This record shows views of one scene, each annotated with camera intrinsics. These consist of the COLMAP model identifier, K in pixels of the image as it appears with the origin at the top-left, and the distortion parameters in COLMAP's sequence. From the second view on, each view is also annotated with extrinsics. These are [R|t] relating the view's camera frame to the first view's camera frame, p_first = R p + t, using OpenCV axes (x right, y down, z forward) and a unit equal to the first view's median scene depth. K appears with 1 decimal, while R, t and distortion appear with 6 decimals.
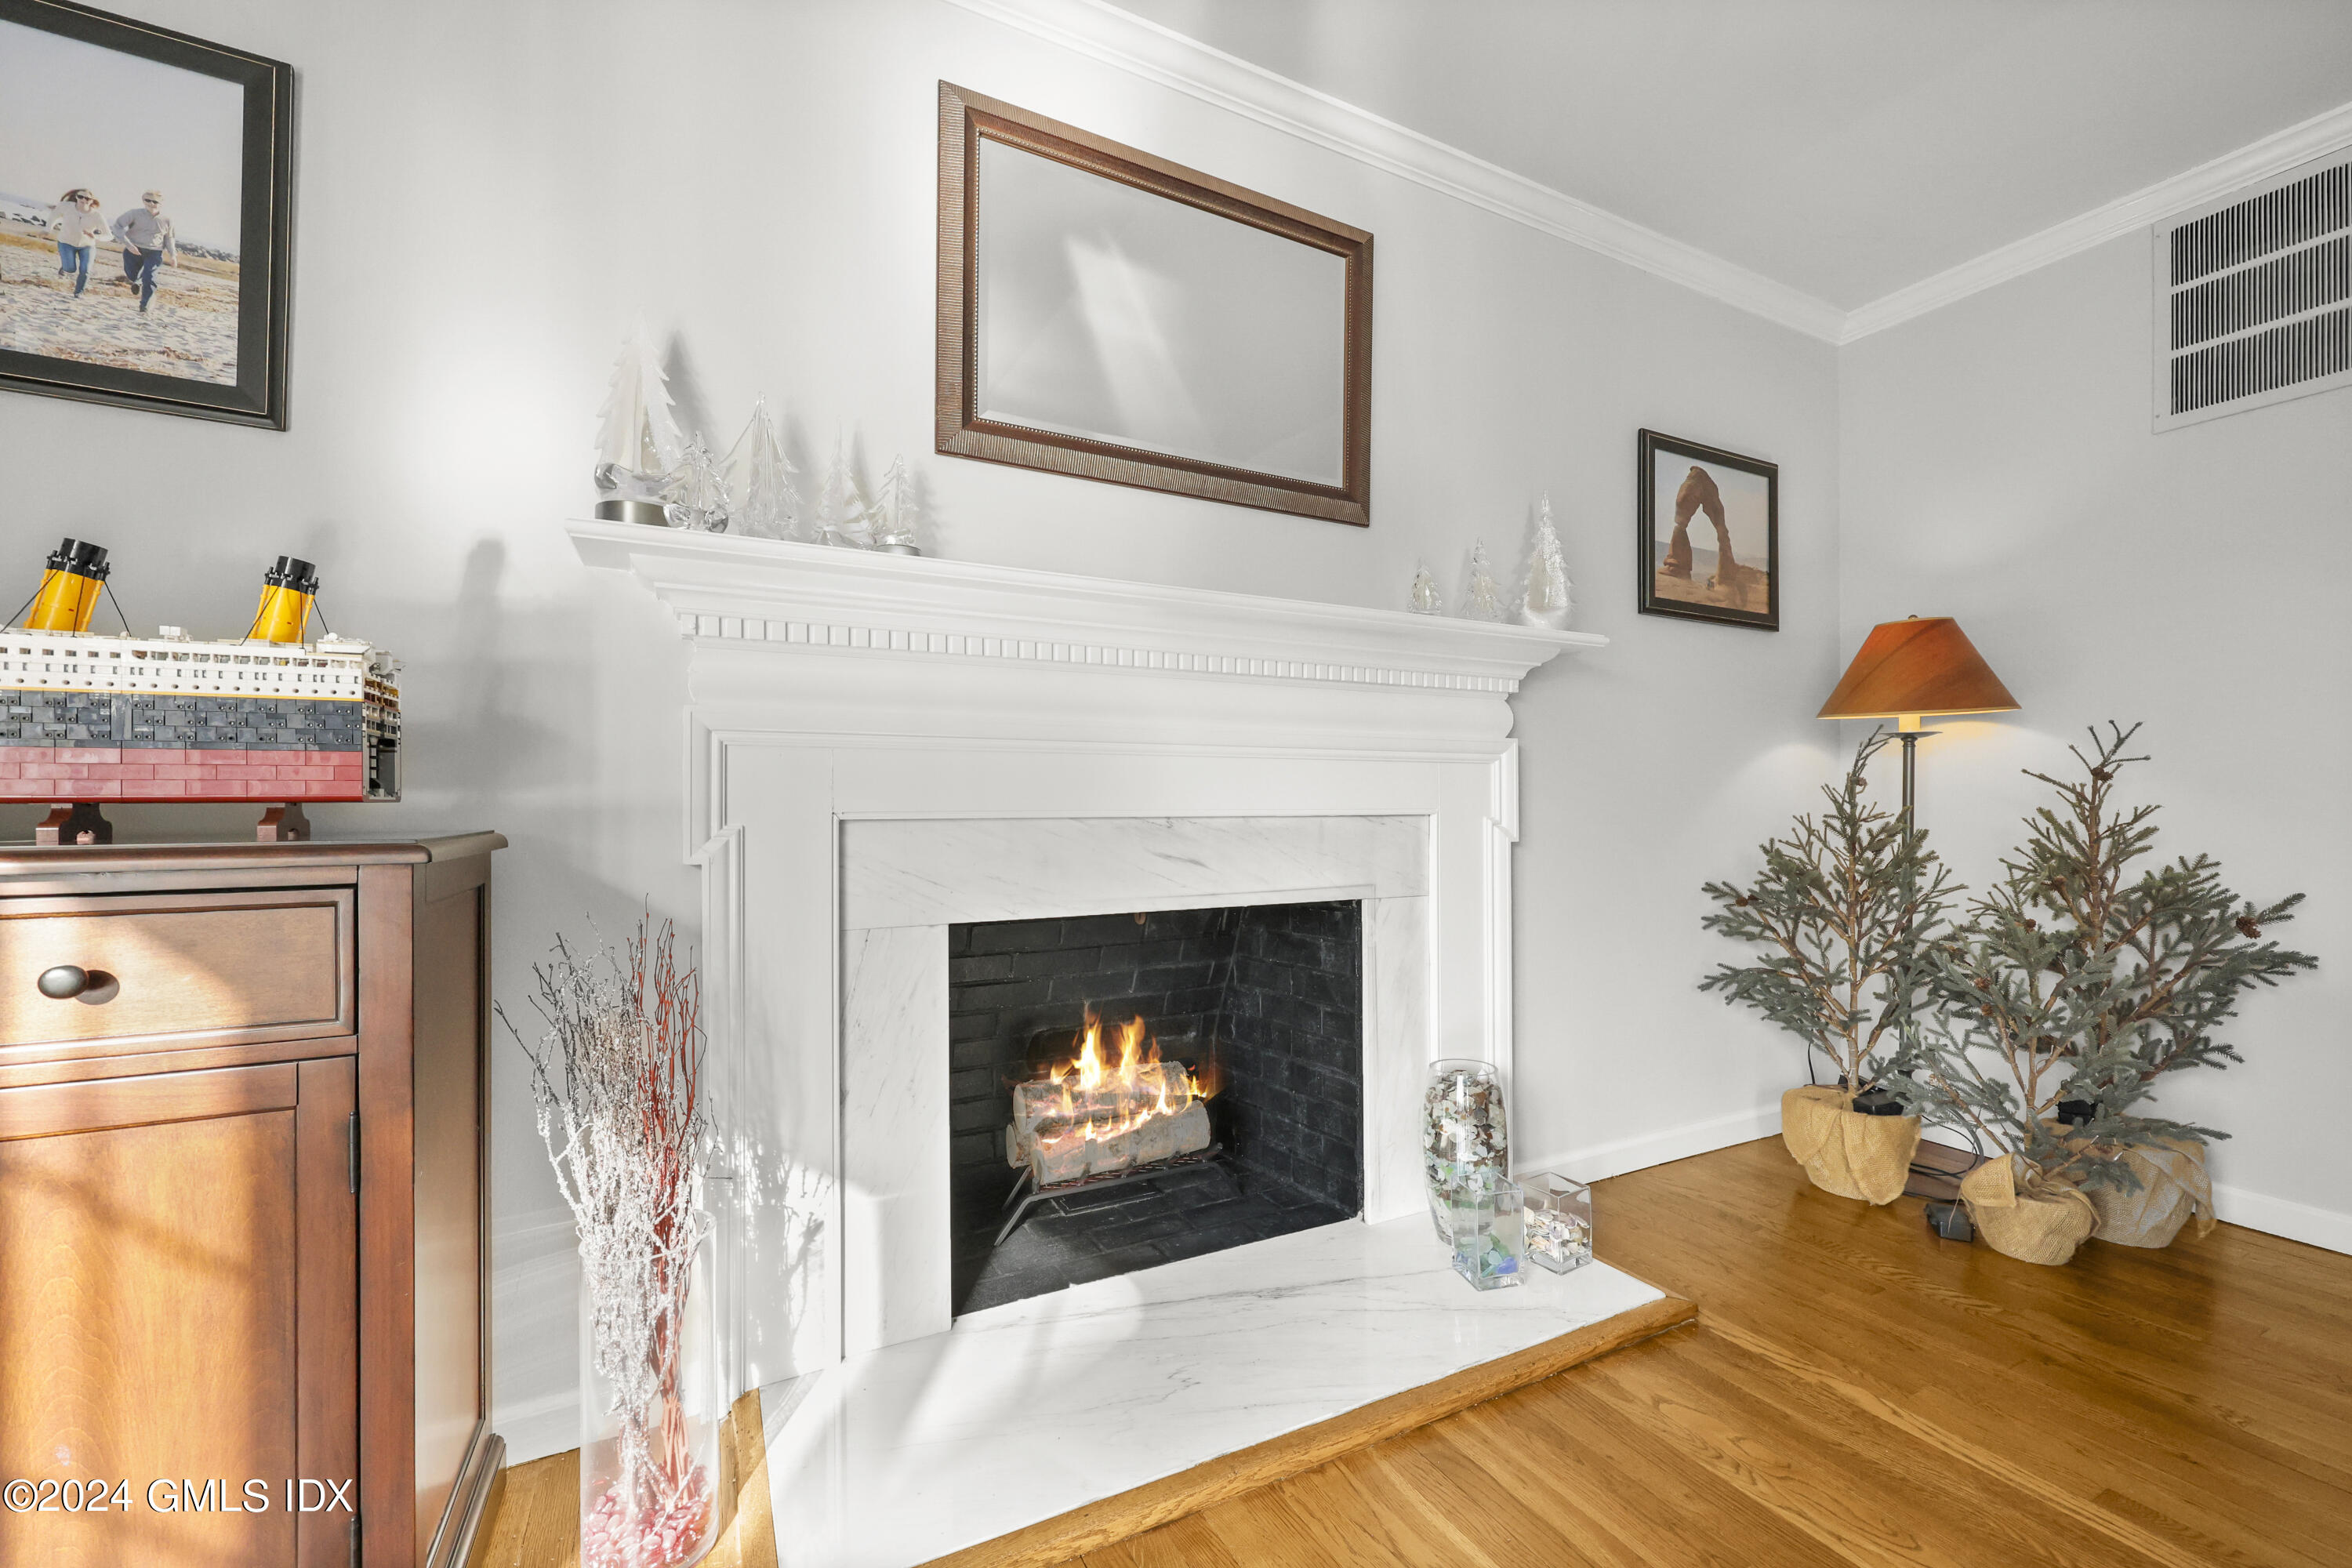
lens RADIAL K [[964.0, 0, 1181.5], [0, 964.0, 796.9], [0, 0, 1]] dist [0.001277, 0.000516]
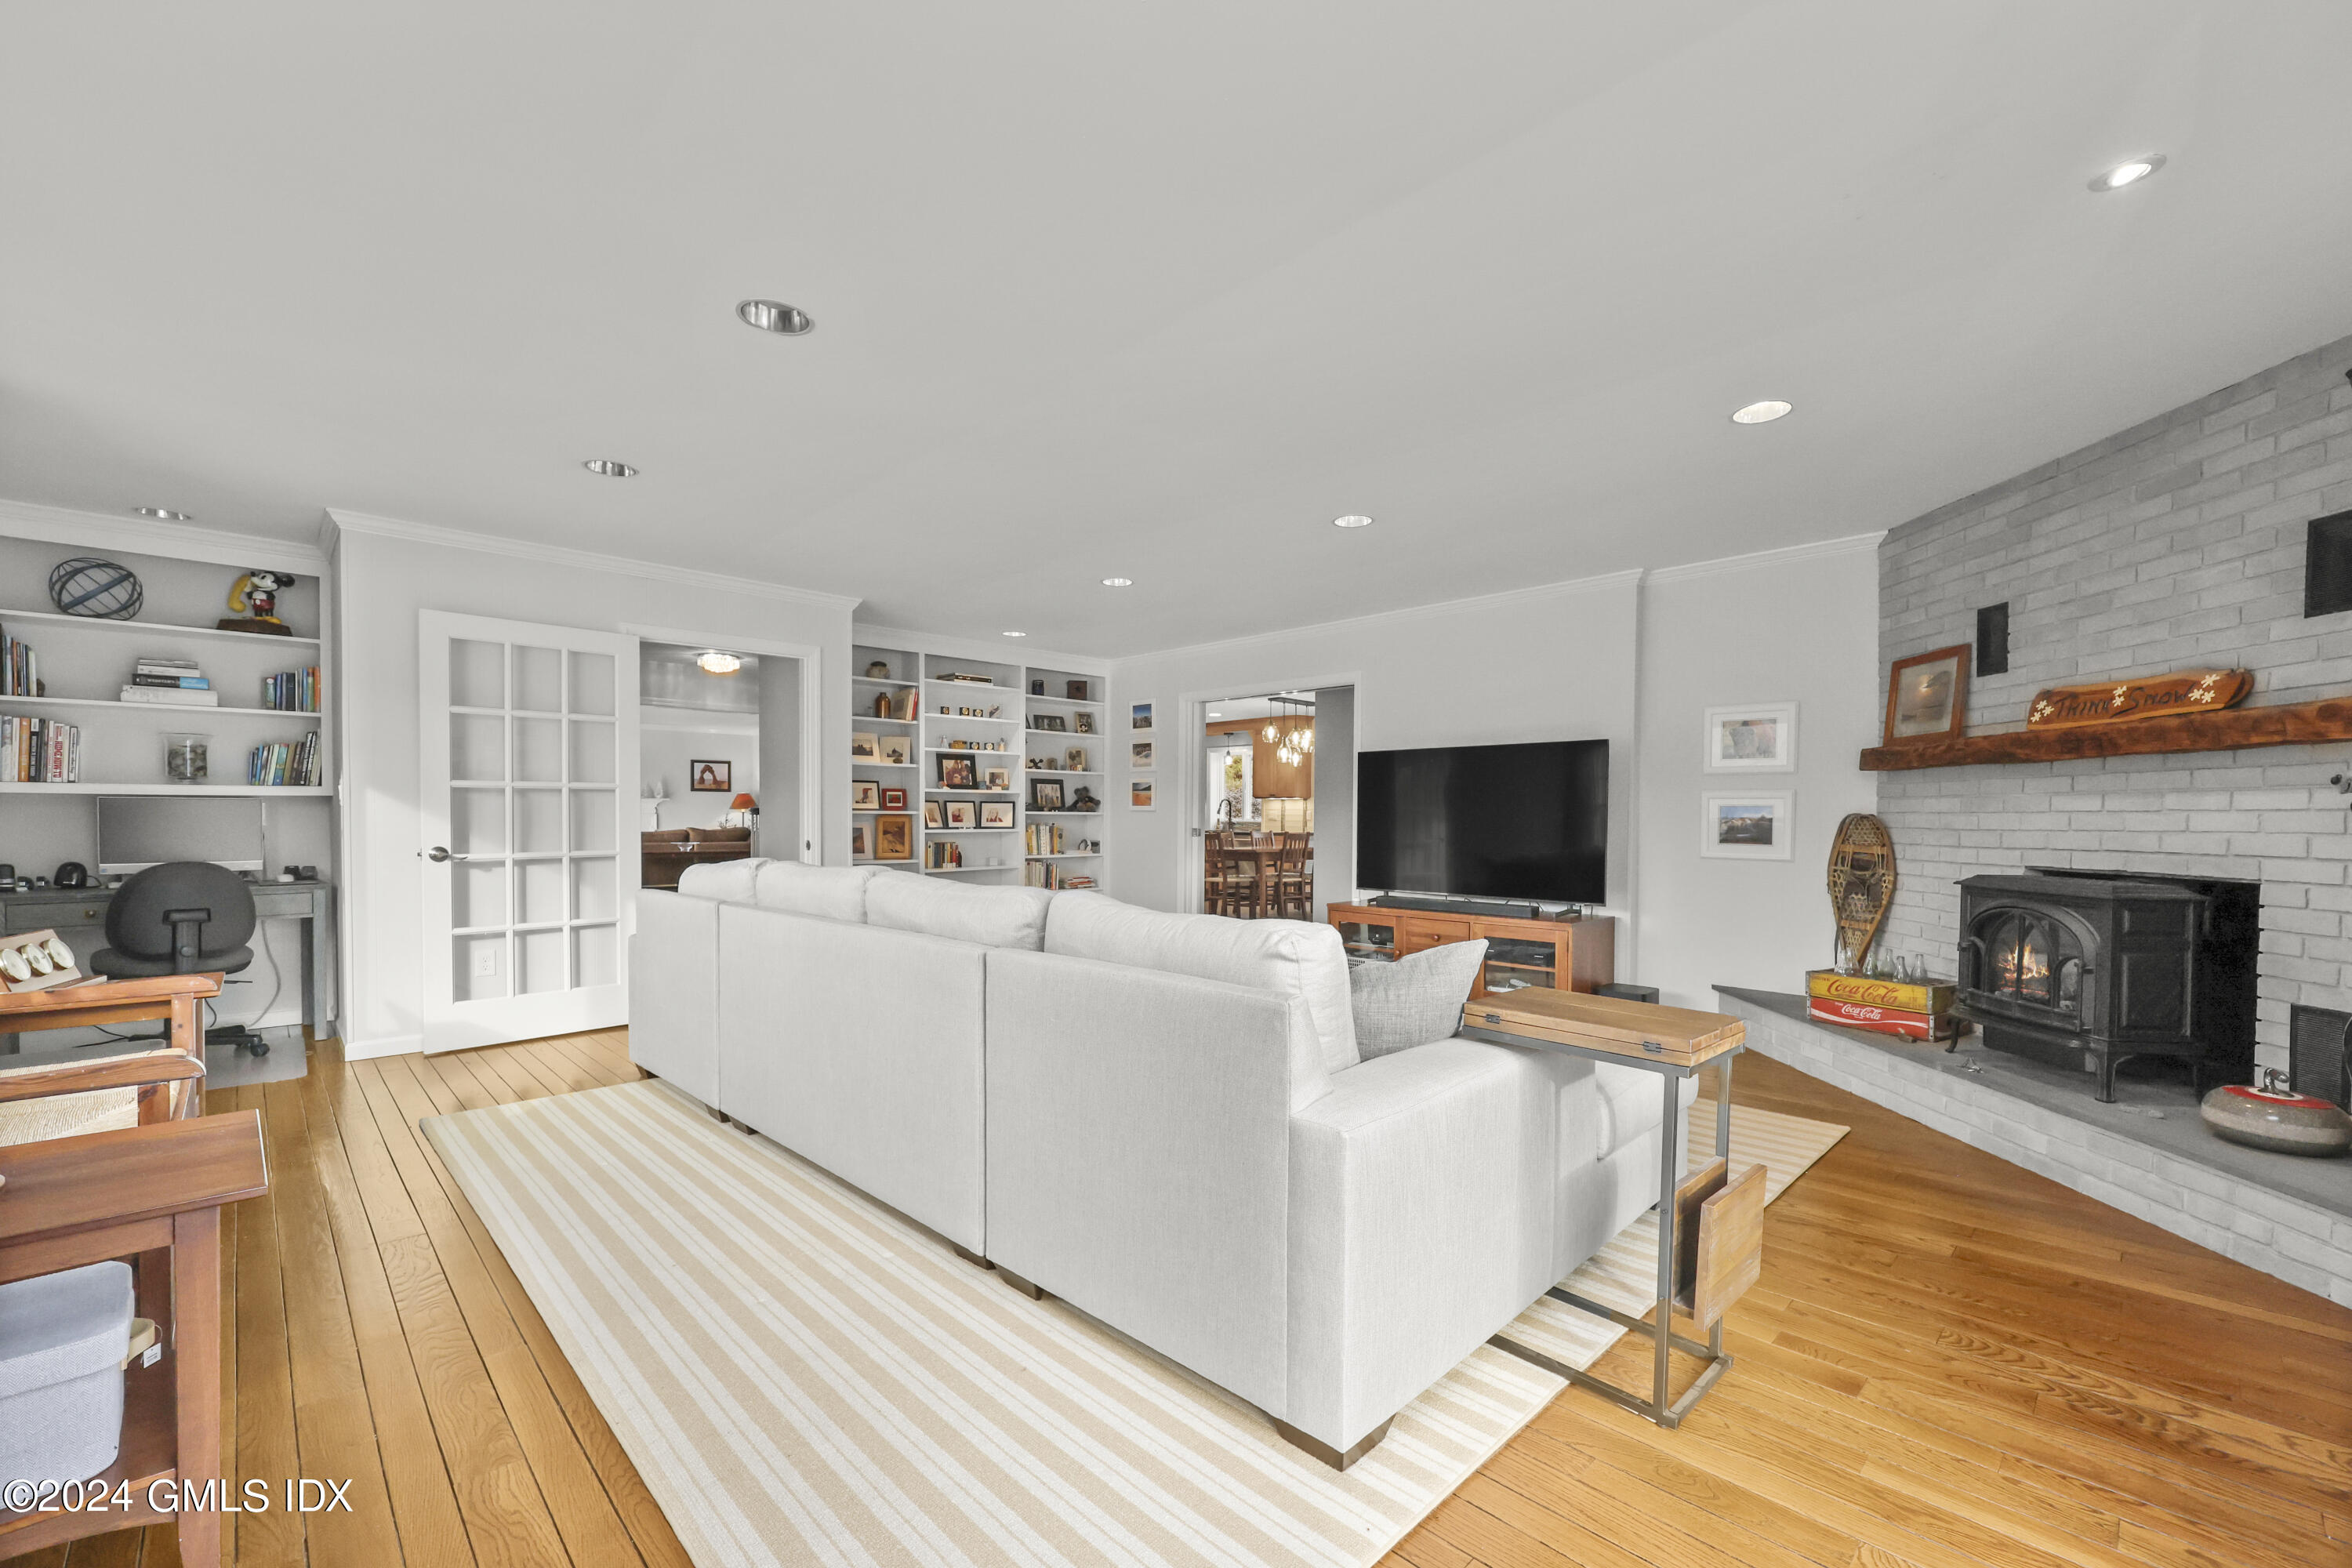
lens RADIAL K [[964.0, 0, 1183.4], [0, 964.0, 793.8], [0, 0, 1]] dist [0.001277, 0.000516]
pose [[0.959866, -0.000084, 0.280458, 2.046487], [0.002175, 0.999972, -0.007143, -0.155590], [-0.280449, 0.007466, 0.959840, -6.521684]]
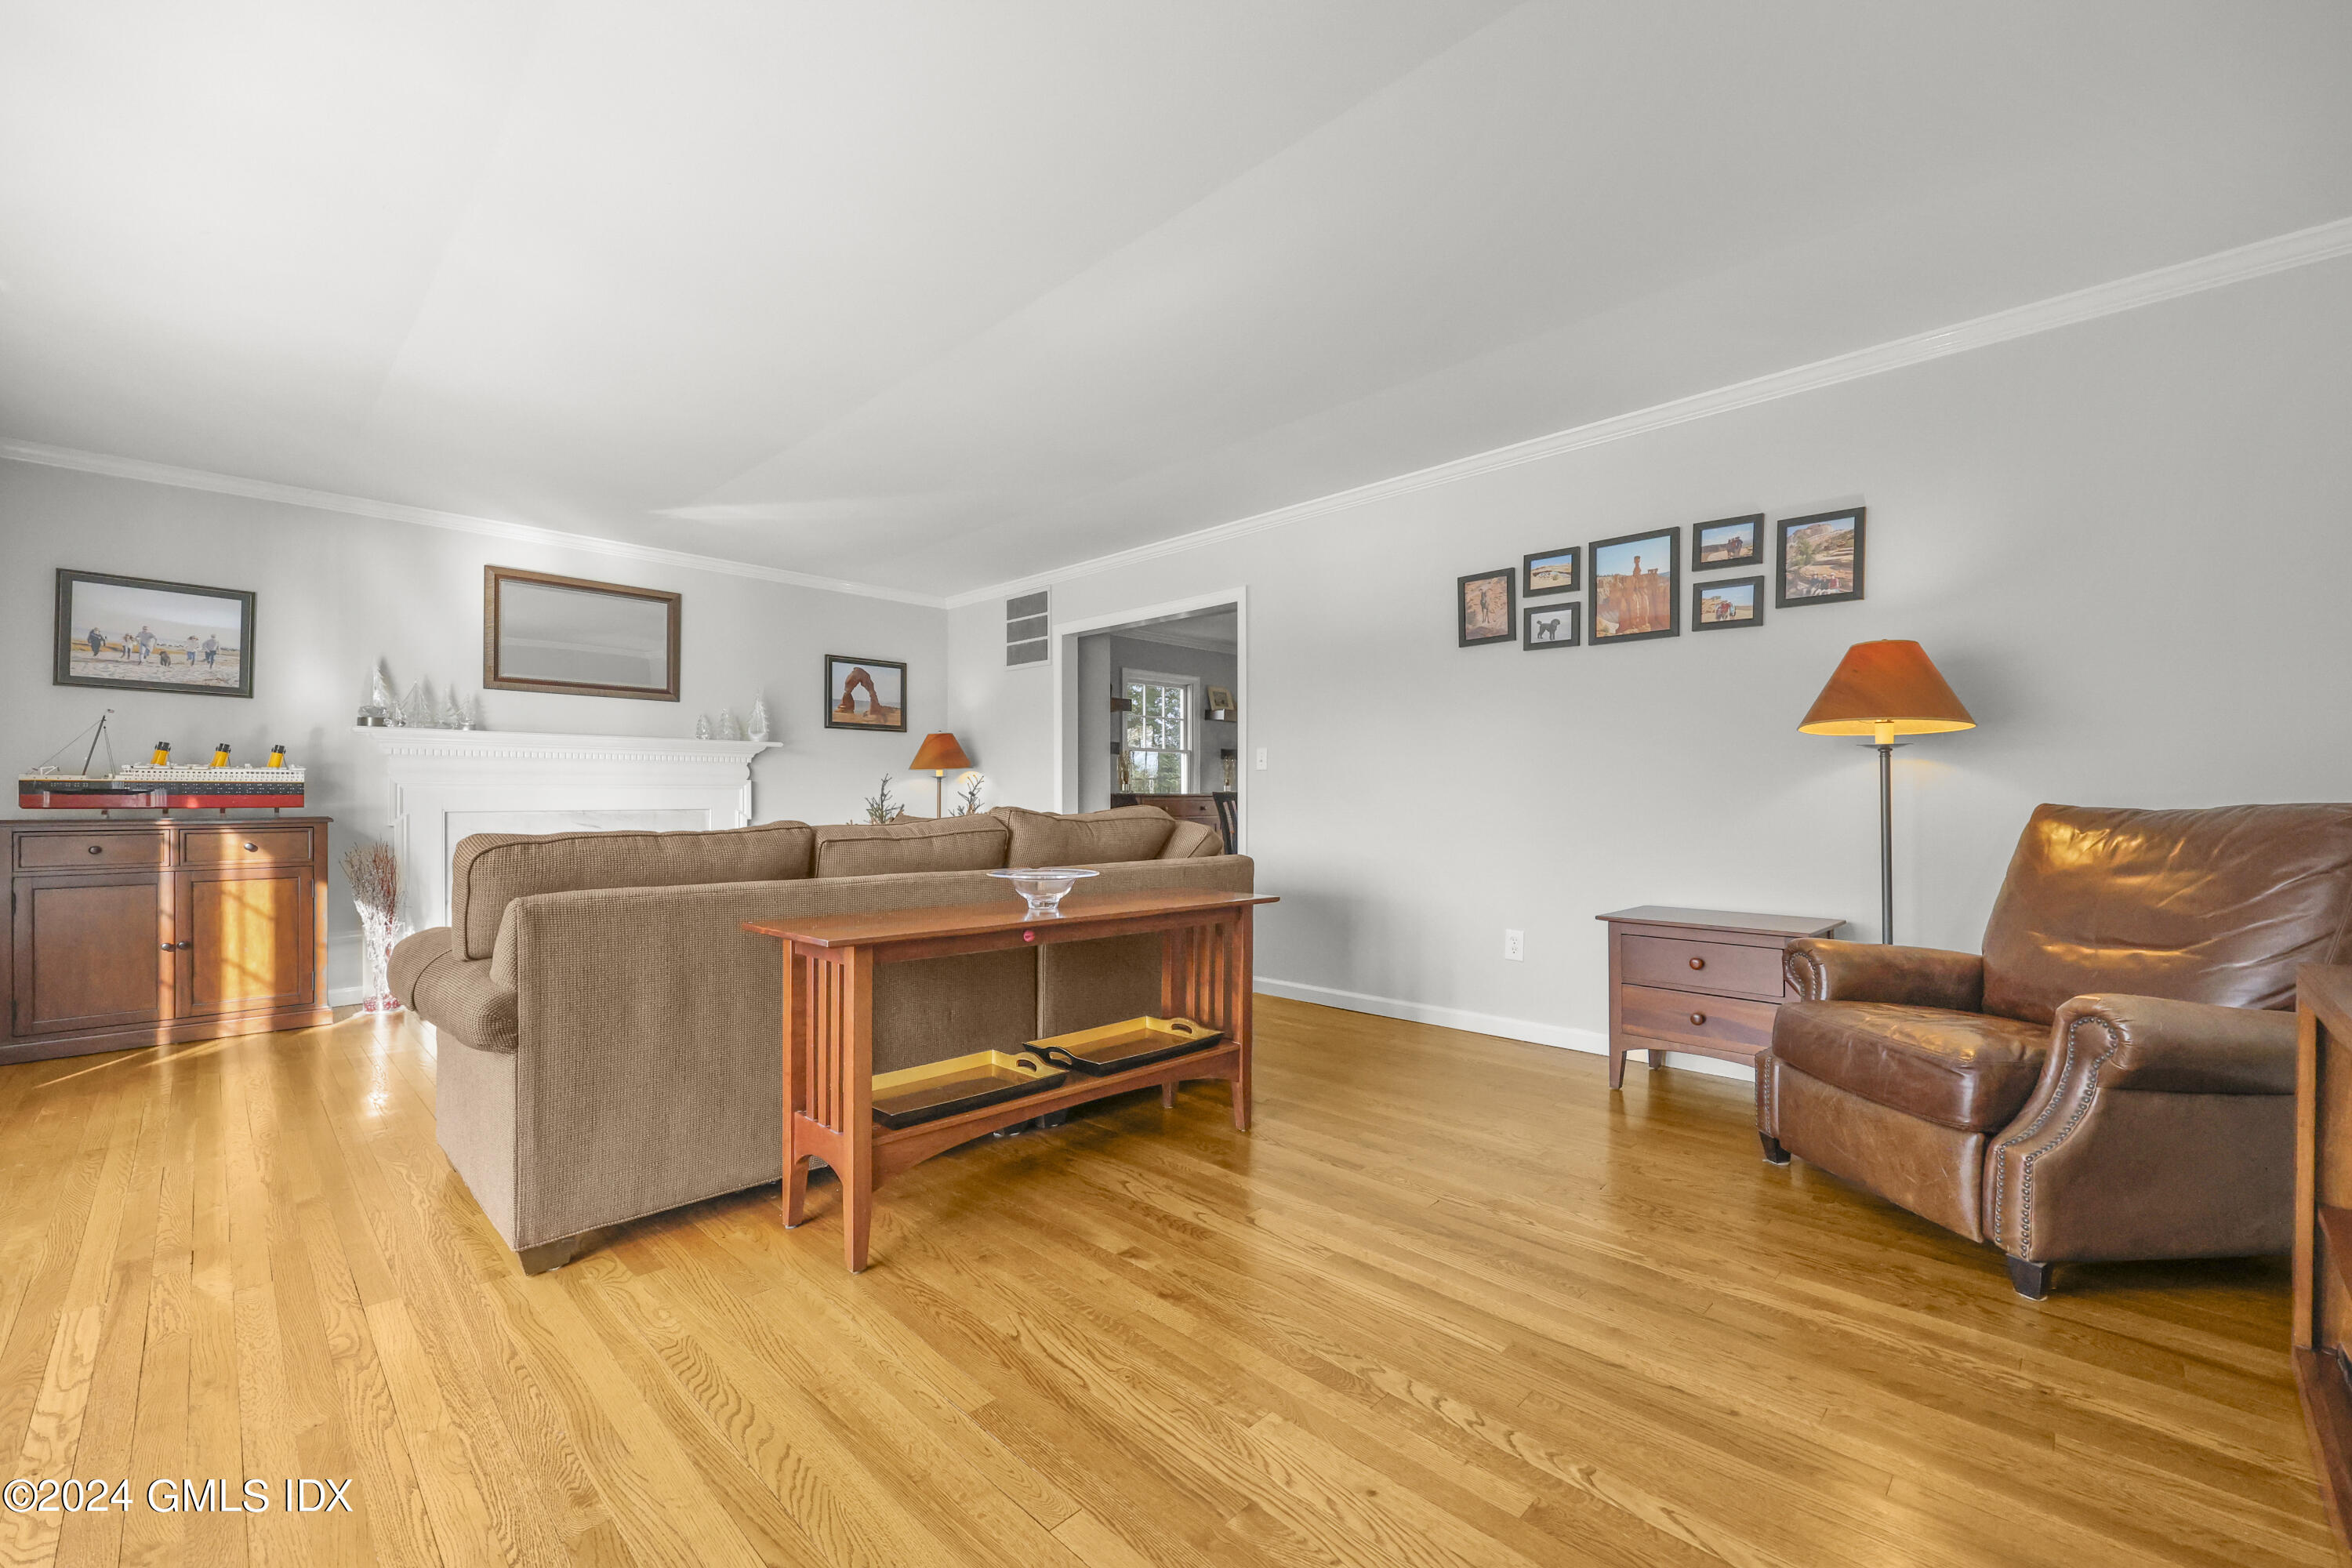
lens RADIAL K [[964.0, 0, 1176.3], [0, 964.0, 791.4], [0, 0, 1]] dist [0.001277, 0.000516]
pose [[0.954380, 0.005013, 0.298552, 0.724615], [-0.006892, 0.999963, 0.005241, -0.055889], [-0.298514, -0.007060, 0.954379, -2.000973]]
